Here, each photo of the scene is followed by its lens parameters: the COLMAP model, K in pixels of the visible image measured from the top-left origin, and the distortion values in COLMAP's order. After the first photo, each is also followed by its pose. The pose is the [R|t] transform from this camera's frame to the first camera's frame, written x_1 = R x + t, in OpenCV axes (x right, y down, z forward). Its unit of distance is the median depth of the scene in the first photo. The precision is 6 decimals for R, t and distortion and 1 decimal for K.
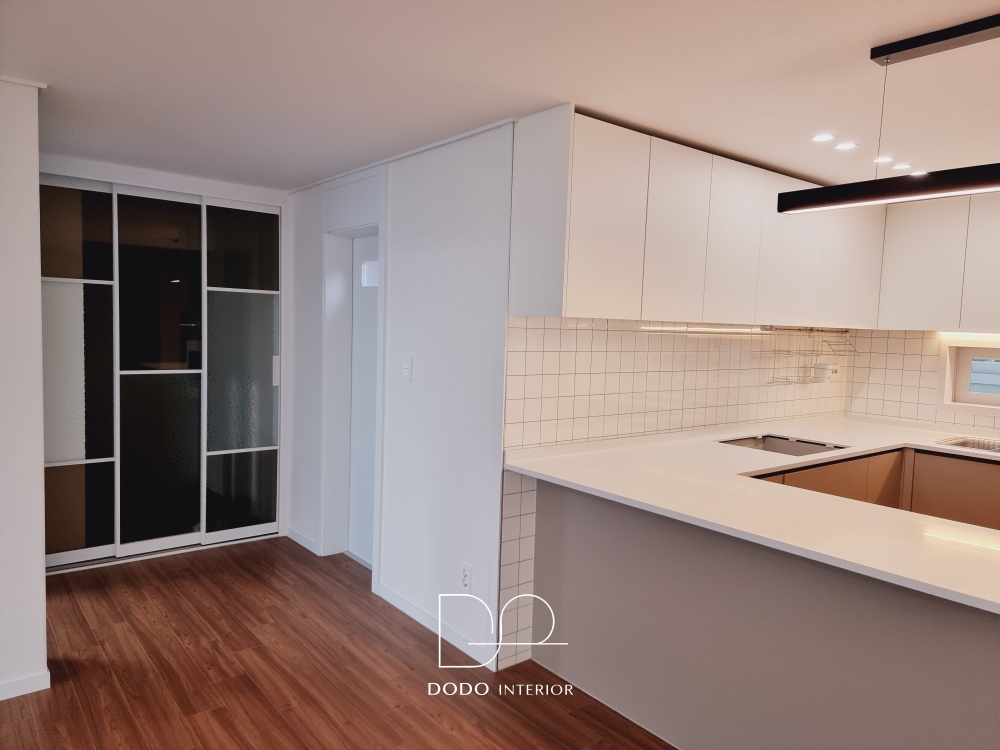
lens RADIAL K [[687.8, 0, 510.6], [0, 687.8, 378.1], [0, 0, 1]] dist [0.083173, -0.062733]
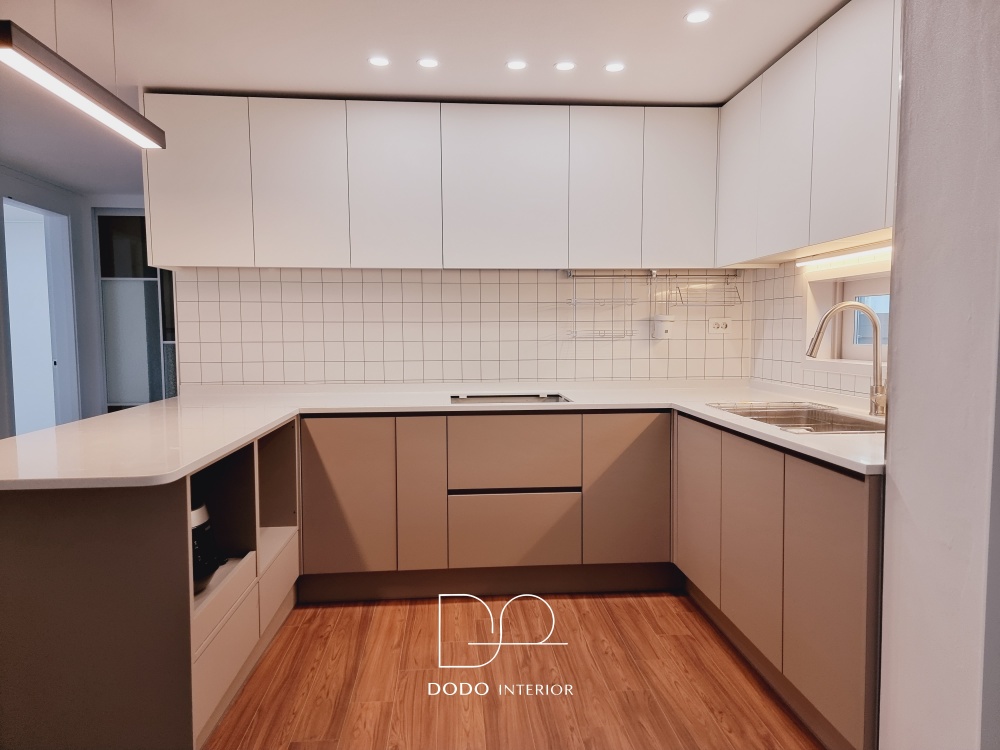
lens RADIAL K [[687.8, 0, 510.6], [0, 687.8, 378.1], [0, 0, 1]] dist [0.083173, -0.062733]
pose [[0.824748, 0.004337, -0.565484, 0.833143], [-0.011574, 0.999891, -0.009211, 0.070179], [0.565383, 0.014142, 0.824708, 0.238825]]
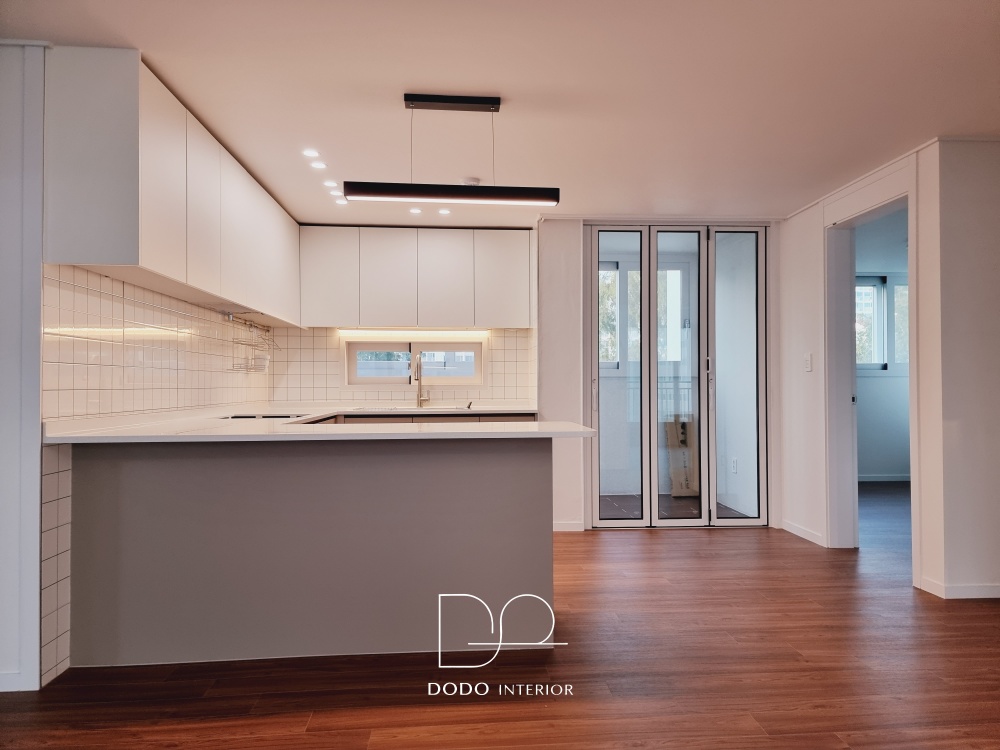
lens RADIAL K [[687.8, 0, 510.6], [0, 687.8, 378.1], [0, 0, 1]] dist [0.083173, -0.062733]
pose [[0.566946, -0.026712, 0.823321, -0.288826], [0.084914, 0.996045, -0.026156, 0.089850], [-0.819366, 0.084740, 0.566972, 0.021471]]
